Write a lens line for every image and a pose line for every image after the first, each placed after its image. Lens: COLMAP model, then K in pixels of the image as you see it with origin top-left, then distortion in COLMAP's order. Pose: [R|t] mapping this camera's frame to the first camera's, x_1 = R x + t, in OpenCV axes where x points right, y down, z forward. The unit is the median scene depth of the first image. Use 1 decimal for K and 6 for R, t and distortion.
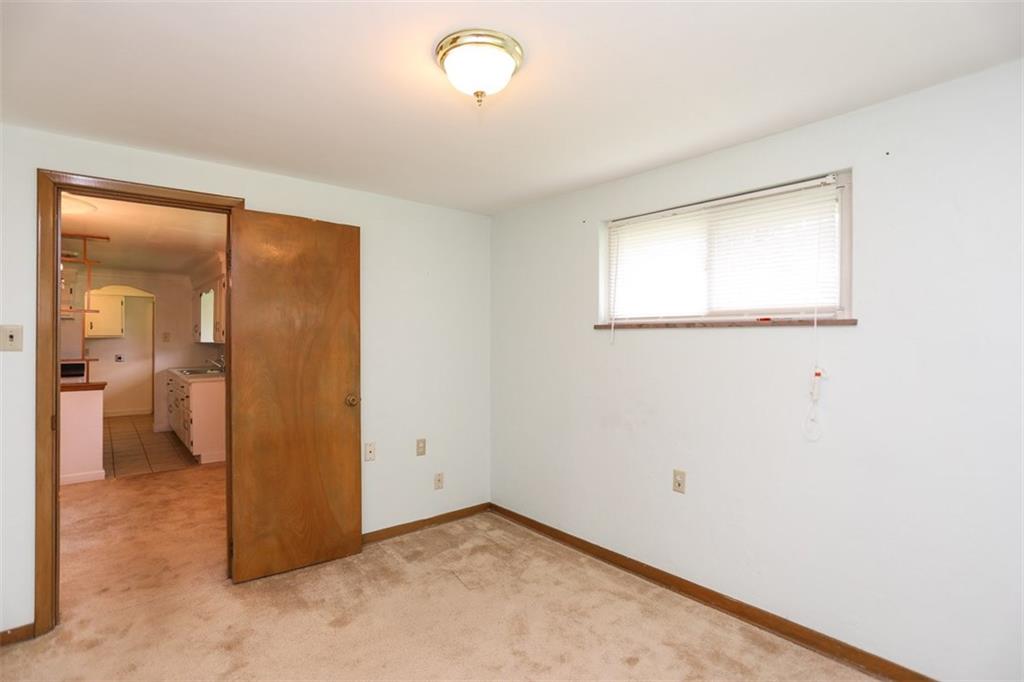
lens RADIAL K [[500.0, 0, 505.7], [0, 500.0, 333.4], [0, 0, 1]] dist [-0.067034, 0.029439]
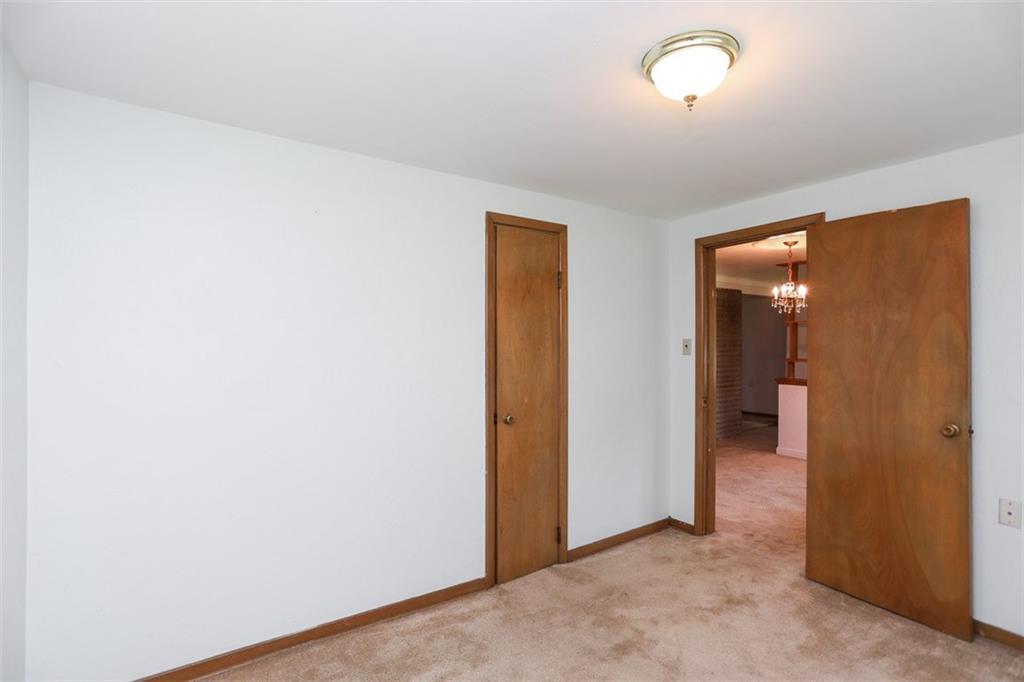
lens RADIAL K [[500.0, 0, 505.7], [0, 500.0, 333.4], [0, 0, 1]] dist [-0.067034, 0.029439]
pose [[-0.114392, -0.016059, -0.993306, 0.545705], [0.014132, 0.999742, -0.017790, -0.010778], [0.993335, -0.016073, -0.114135, 0.440750]]
